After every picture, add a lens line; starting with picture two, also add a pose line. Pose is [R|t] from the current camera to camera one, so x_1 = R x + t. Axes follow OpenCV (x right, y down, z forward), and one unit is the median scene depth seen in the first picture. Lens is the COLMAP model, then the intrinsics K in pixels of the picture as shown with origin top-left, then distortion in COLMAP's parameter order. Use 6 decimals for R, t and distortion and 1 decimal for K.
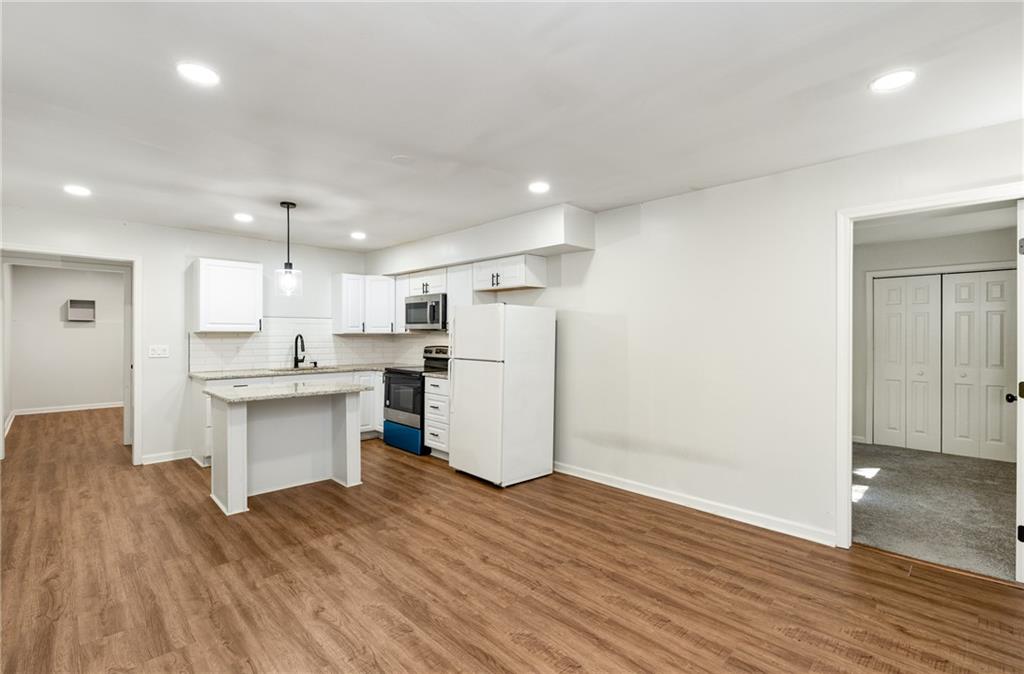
lens RADIAL K [[464.0, 0, 512.0], [0, 464.0, 337.0], [0, 0, 1]] dist [-0.001083, 0.000129]
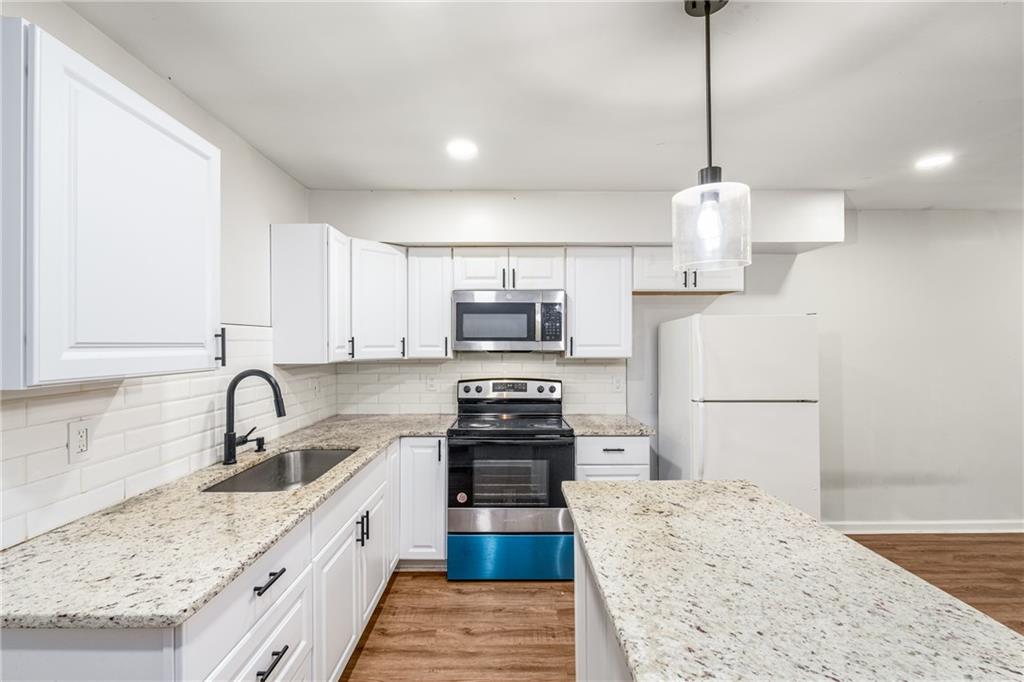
lens RADIAL K [[447.6, 0, 512.0], [0, 447.6, 341.0], [0, 0, 1]] dist [-0.009290, 0.000282]
pose [[0.700902, 0.000928, 0.713257, -1.193200], [0.008482, 0.999918, -0.009636, -0.048295], [-0.713207, 0.012803, 0.700837, 1.285964]]
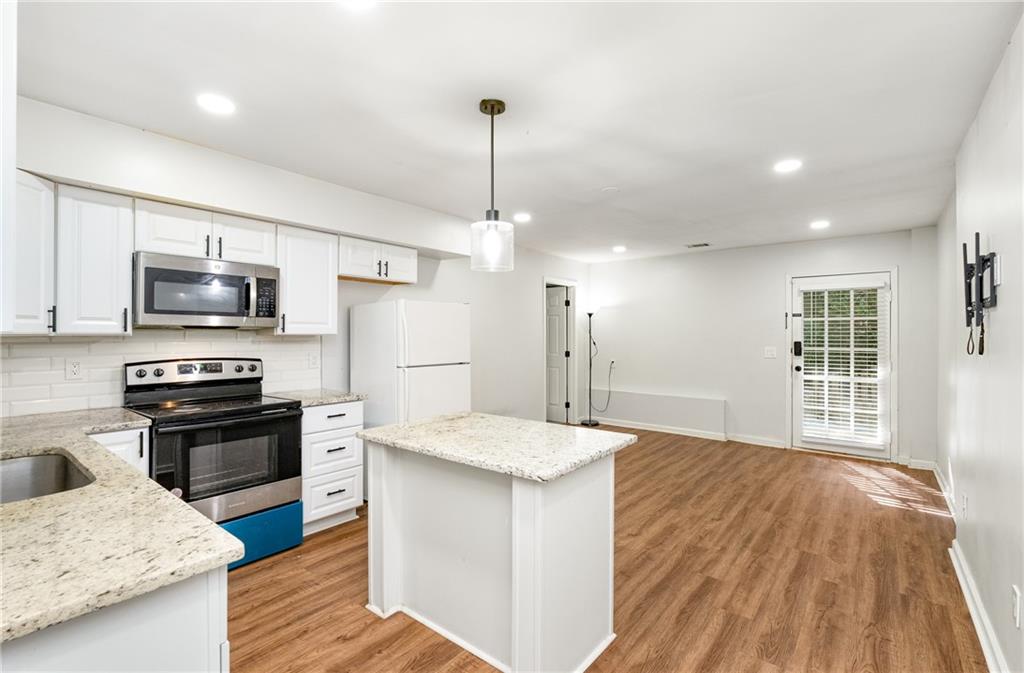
lens RADIAL K [[459.1, 0, 514.3], [0, 459.1, 331.8], [0, 0, 1]] dist [0.000561, 0.000156]
pose [[-0.122218, 0.002126, 0.992501, -1.520932], [0.003664, 0.999992, -0.001691, -0.018211], [-0.992497, 0.003430, -0.122225, 1.528770]]
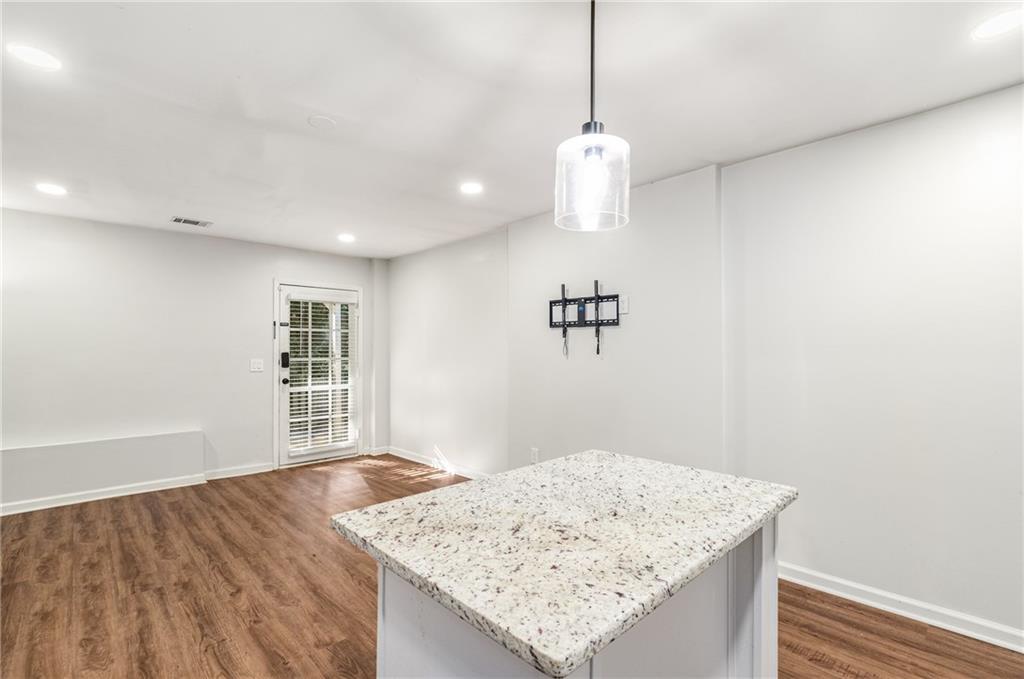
lens RADIAL K [[462.8, 0, 512.6], [0, 462.8, 347.5], [0, 0, 1]] dist [-0.002270, -0.000151]
pose [[-0.999806, -0.000853, 0.019676, -0.633948], [-0.000803, 0.999996, 0.002545, -0.000560], [-0.019678, 0.002529, -0.999803, 1.948951]]
